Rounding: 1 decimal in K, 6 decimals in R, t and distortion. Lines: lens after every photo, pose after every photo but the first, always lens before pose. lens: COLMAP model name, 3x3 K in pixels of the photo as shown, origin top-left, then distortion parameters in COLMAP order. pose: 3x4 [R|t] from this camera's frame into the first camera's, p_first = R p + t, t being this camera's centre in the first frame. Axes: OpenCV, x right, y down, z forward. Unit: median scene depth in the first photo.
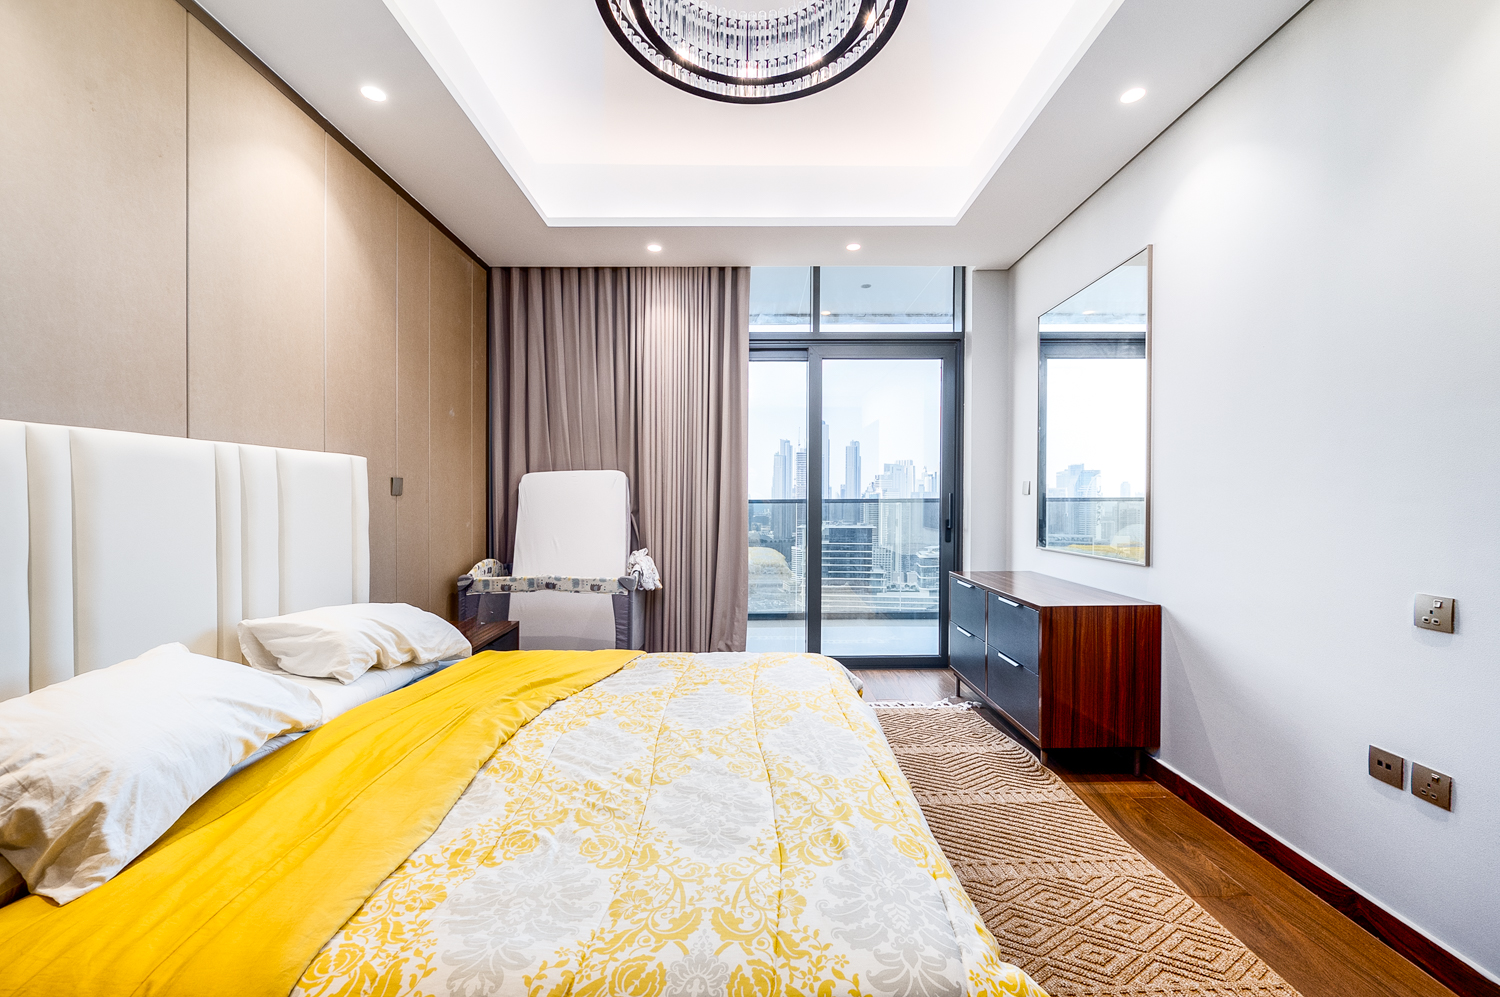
lens RADIAL K [[599.6, 0, 749.0], [0, 599.6, 509.6], [0, 0, 1]] dist [-0.001525, -0.000110]
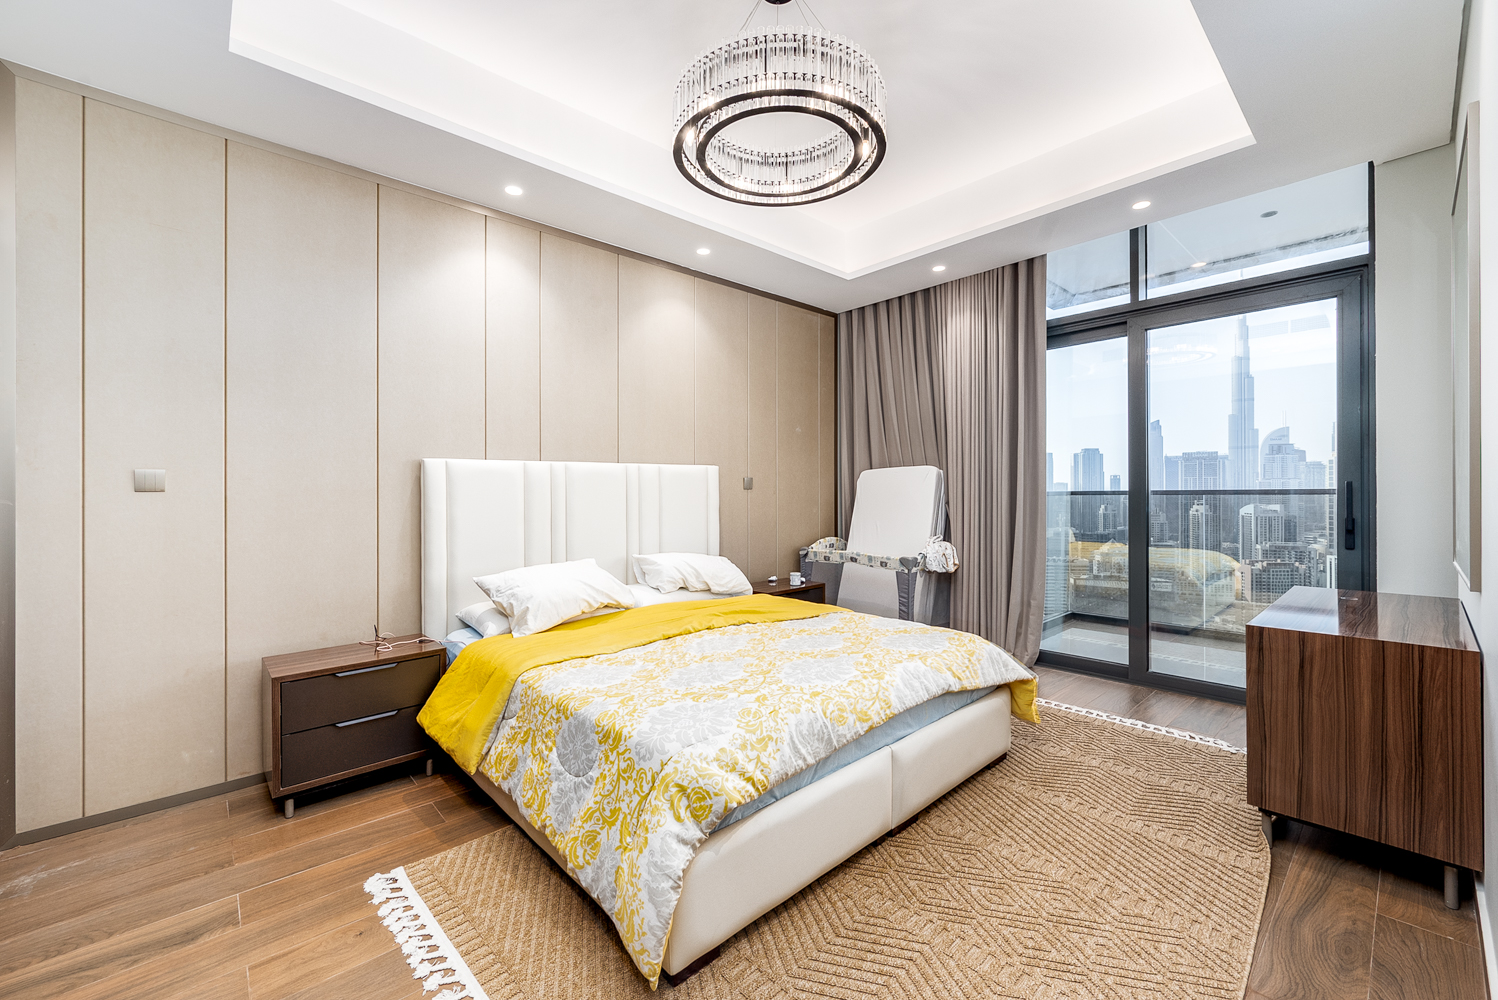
lens RADIAL K [[606.7, 0, 753.4], [0, 606.7, 499.5], [0, 0, 1]] dist [0.000055, -0.000034]
pose [[0.669330, 0.007834, -0.742924, 0.474467], [-0.009141, 0.999956, 0.002310, -0.001360], [0.742909, 0.005245, 0.669372, -0.020380]]
